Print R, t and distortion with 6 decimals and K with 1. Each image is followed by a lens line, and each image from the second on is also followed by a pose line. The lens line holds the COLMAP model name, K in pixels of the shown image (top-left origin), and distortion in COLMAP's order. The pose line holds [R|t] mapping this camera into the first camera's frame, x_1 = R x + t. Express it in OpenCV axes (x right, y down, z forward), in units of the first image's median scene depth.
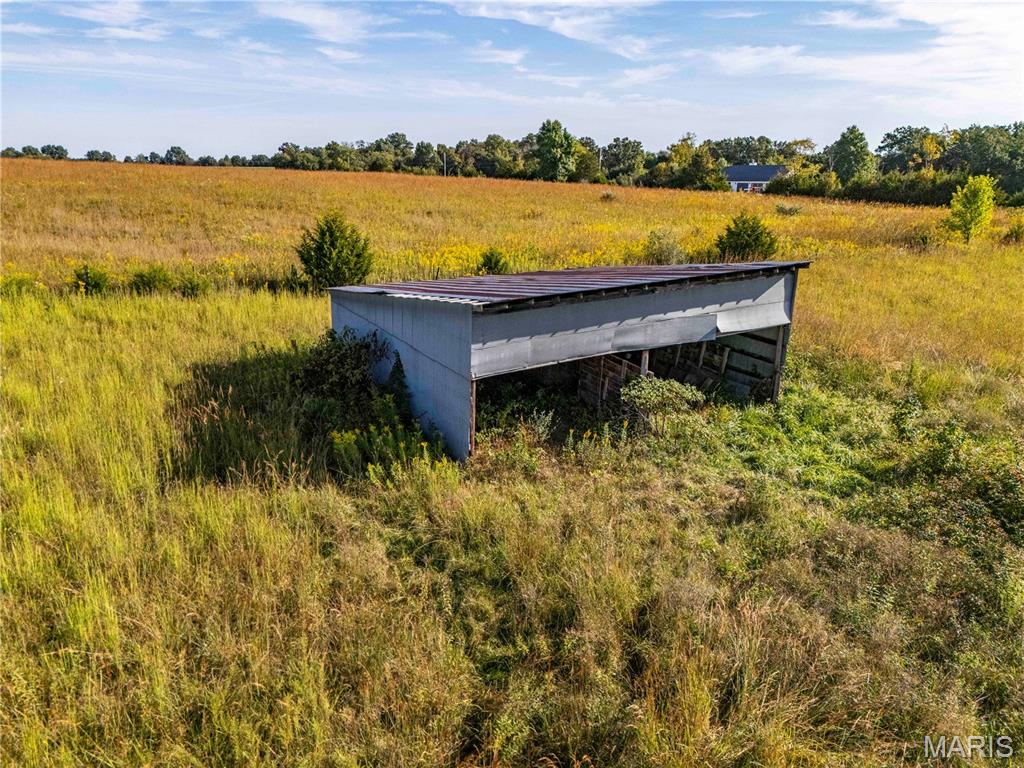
lens RADIAL K [[762.4, 0, 537.0], [0, 762.4, 382.5], [0, 0, 1]] dist [0.070013, -0.064227]
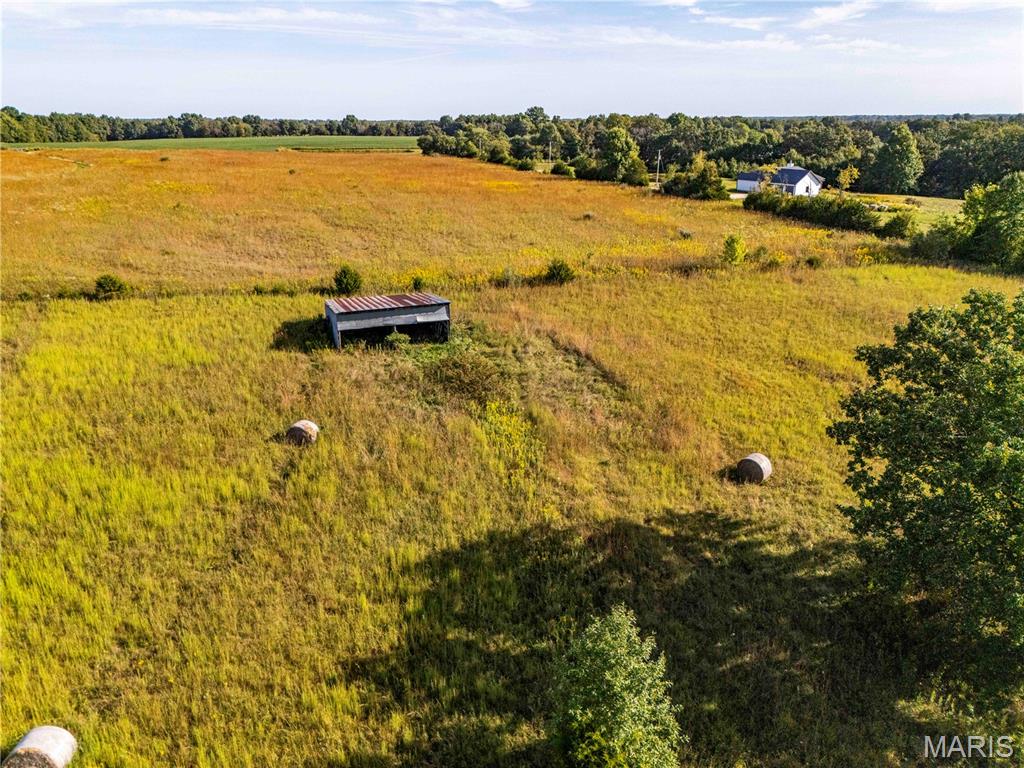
lens RADIAL K [[756.5, 0, 534.9], [0, 756.5, 405.5], [0, 0, 1]] dist [0.088617, -0.066893]
pose [[0.978052, 0.075181, -0.194324, 0.868028], [-0.058290, 0.994122, 0.091231, -0.018845], [0.200040, -0.077902, 0.976686, -1.376539]]
